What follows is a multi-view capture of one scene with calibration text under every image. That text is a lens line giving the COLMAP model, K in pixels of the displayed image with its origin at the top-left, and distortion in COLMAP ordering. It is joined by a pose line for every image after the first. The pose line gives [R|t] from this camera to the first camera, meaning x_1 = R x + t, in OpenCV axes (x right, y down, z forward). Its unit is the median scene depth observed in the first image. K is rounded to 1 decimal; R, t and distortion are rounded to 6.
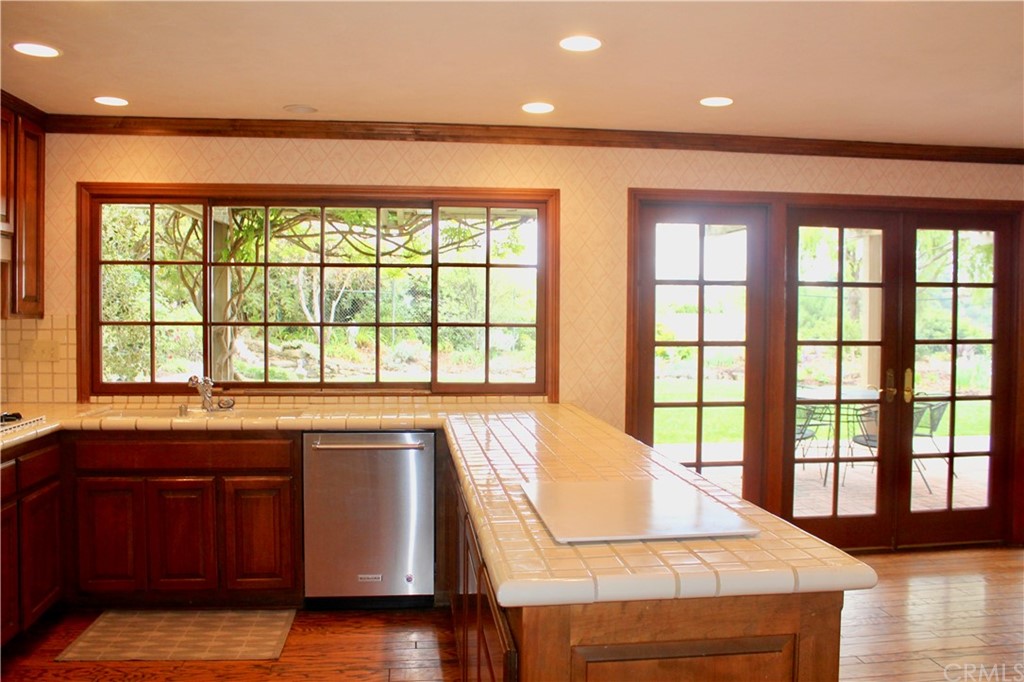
lens RADIAL K [[902.7, 0, 533.9], [0, 902.7, 325.0], [0, 0, 1]] dist [-0.005754, 0.000572]
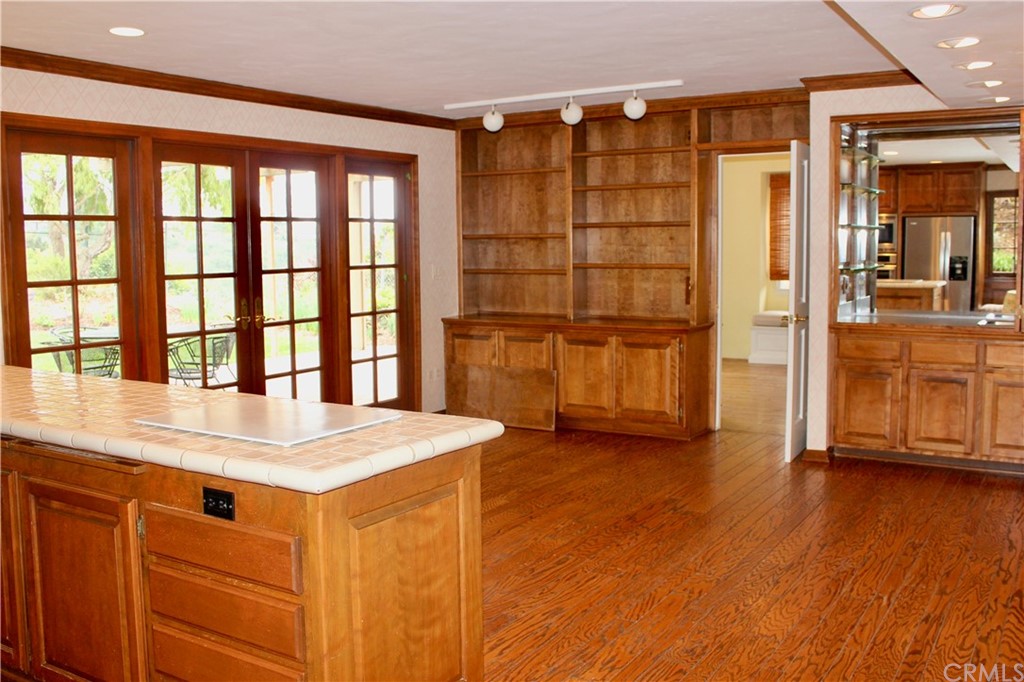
lens RADIAL K [[902.7, 0, 533.9], [0, 902.7, 325.0], [0, 0, 1]] dist [-0.005754, 0.000572]
pose [[0.729305, -0.076960, 0.679846, -0.099049], [0.027577, 0.996153, 0.083184, 0.000398], [-0.683632, -0.041918, 0.728622, -0.022073]]
